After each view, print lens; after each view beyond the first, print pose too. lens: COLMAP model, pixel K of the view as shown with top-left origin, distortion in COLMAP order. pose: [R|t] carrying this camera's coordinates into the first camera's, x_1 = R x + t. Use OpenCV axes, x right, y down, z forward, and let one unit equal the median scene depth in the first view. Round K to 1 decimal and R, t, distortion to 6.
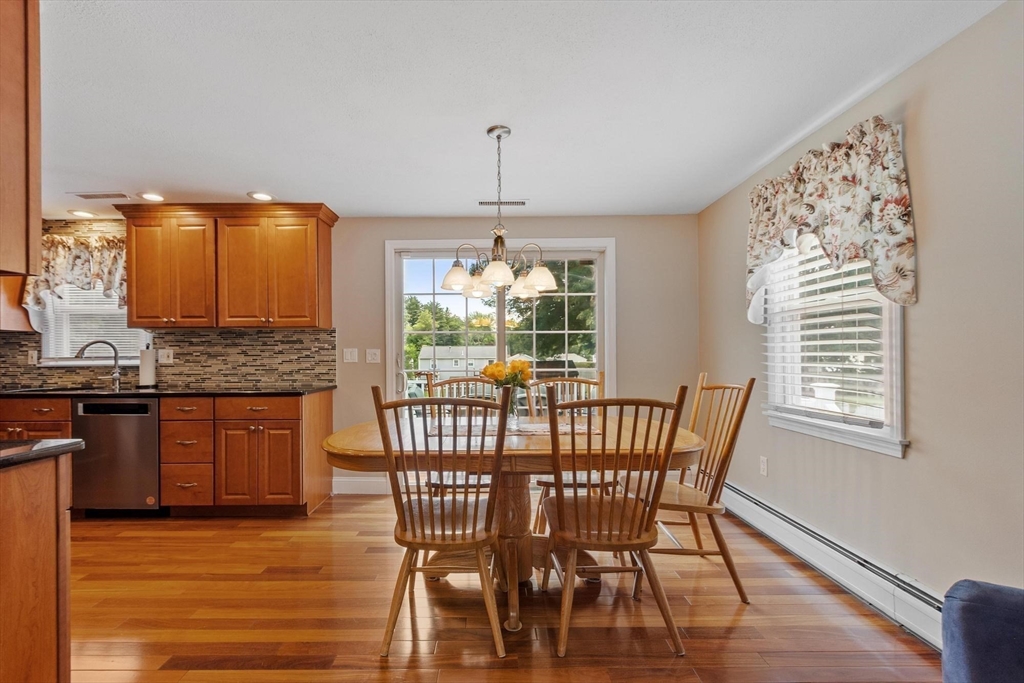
lens RADIAL K [[464.8, 0, 492.0], [0, 464.8, 351.5], [0, 0, 1]] dist [0.004192, -0.002247]
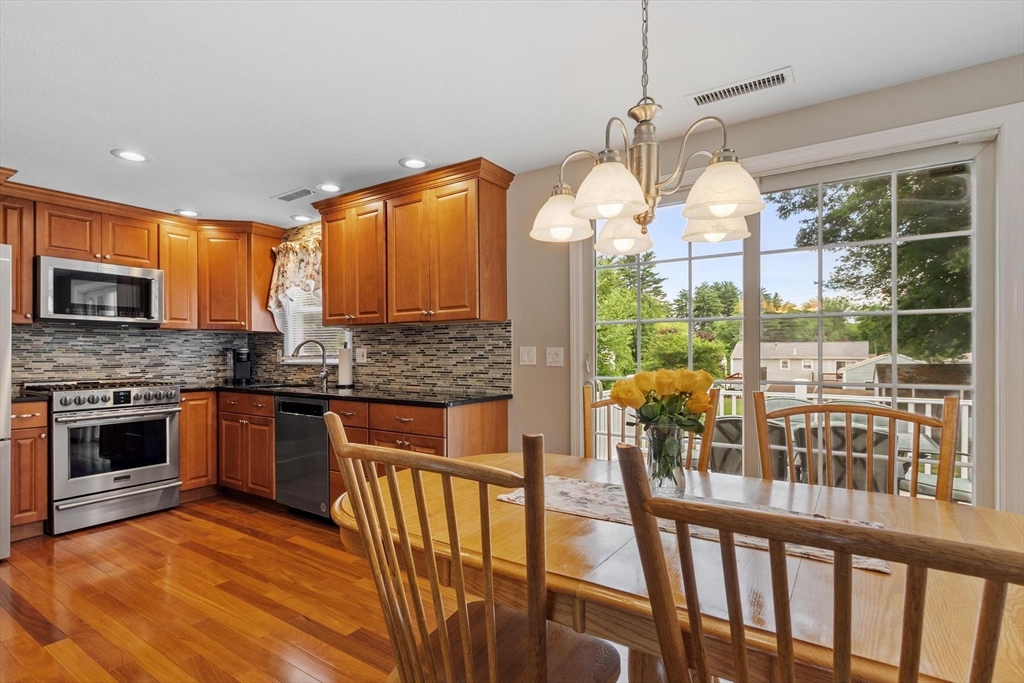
lens RADIAL K [[515.4, 0, 490.8], [0, 515.4, 353.6], [0, 0, 1]] dist [0.005754, -0.002531]
pose [[0.820862, 0.004303, -0.571111, 0.129833], [0.000292, 0.999968, 0.007954, -0.002045], [0.571127, -0.006696, 0.820835, 0.294117]]
